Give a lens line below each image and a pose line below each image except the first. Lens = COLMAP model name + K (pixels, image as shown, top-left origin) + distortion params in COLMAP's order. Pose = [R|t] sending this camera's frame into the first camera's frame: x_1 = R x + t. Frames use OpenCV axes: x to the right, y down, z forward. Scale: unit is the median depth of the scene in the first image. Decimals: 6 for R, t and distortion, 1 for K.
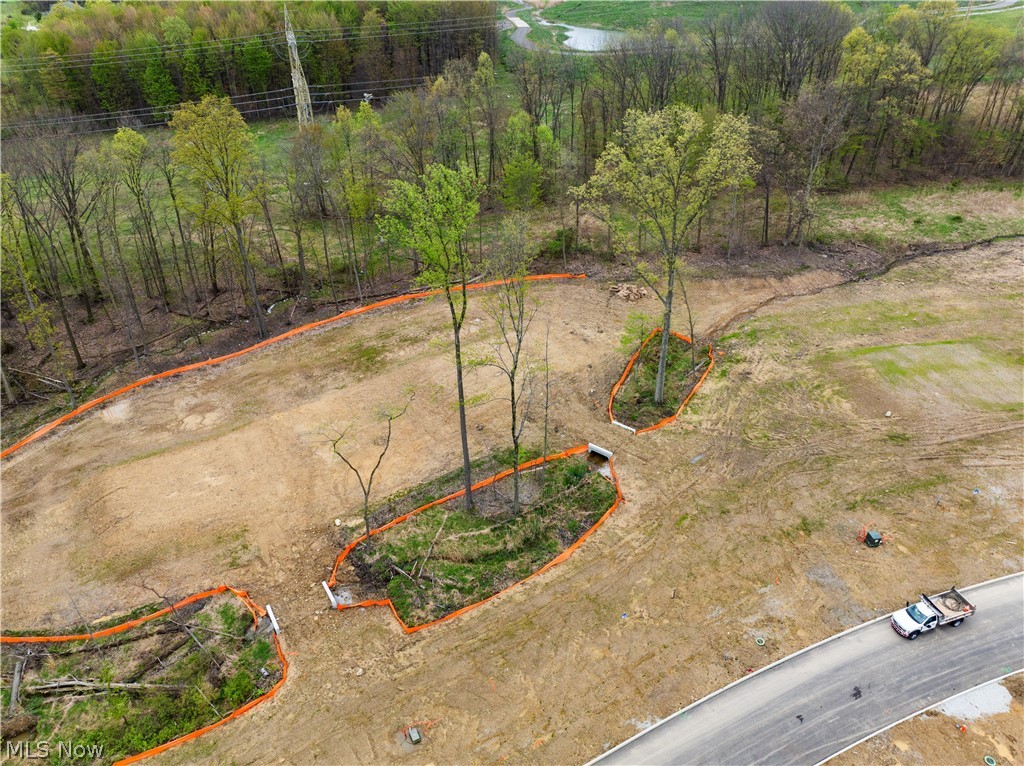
lens RADIAL K [[726.1, 0, 512.0], [0, 726.1, 383.0], [0, 0, 1]] dist [-0.036061, -0.009865]
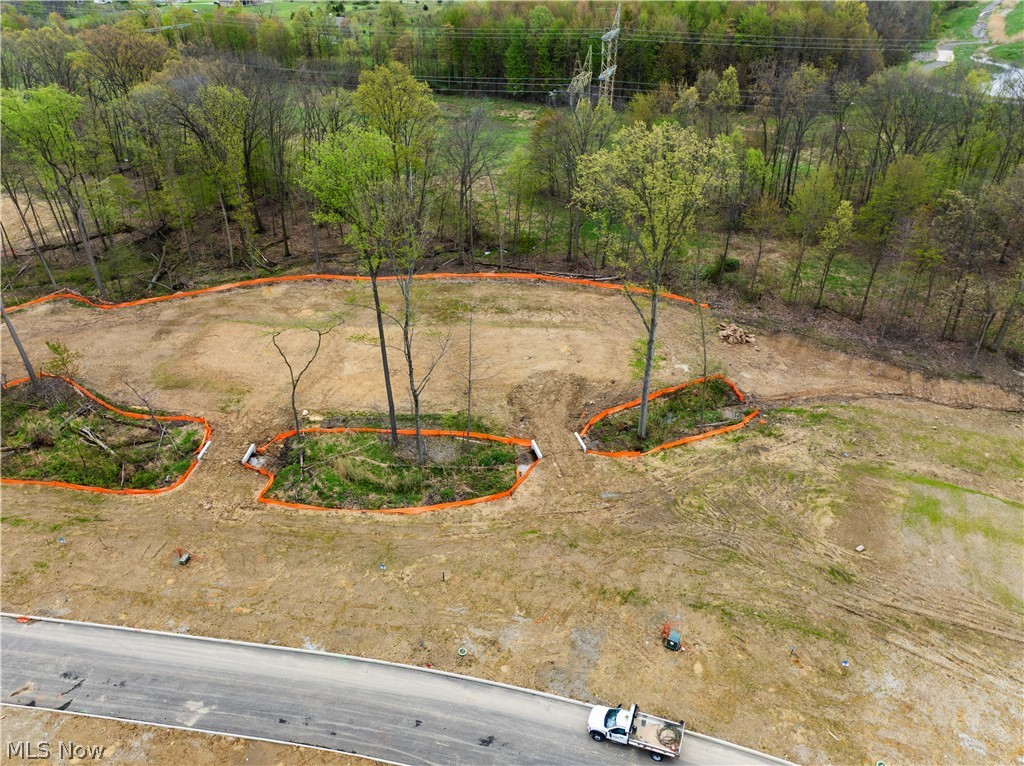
lens RADIAL K [[726.1, 0, 512.0], [0, 726.1, 383.0], [0, 0, 1]] dist [-0.036061, -0.009865]
pose [[0.804485, 0.335169, -0.490373, 0.573430], [-0.340604, 0.936674, 0.081434, -0.065865], [0.486613, 0.101511, 0.867700, 0.105286]]
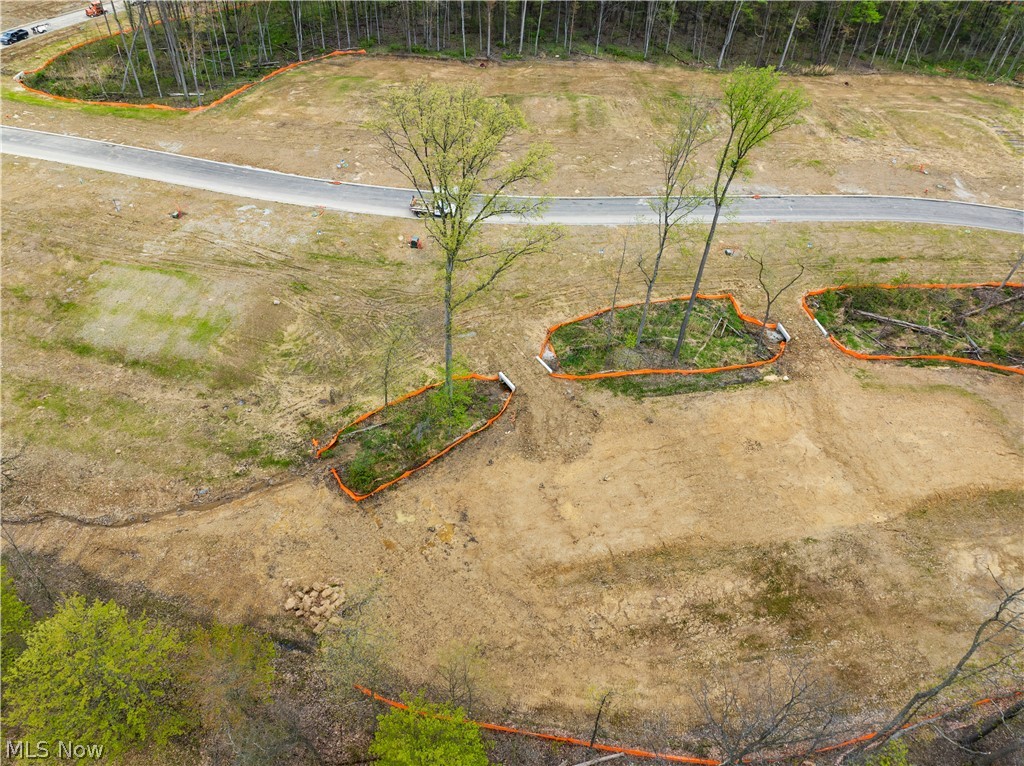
lens RADIAL K [[726.1, 0, 512.0], [0, 726.1, 383.0], [0, 0, 1]] dist [-0.036061, -0.009865]
pose [[-0.938267, -0.263533, 0.224065, -0.080499], [0.164006, 0.231403, 0.958934, -0.953320], [-0.304560, 0.936484, -0.173897, 1.260940]]
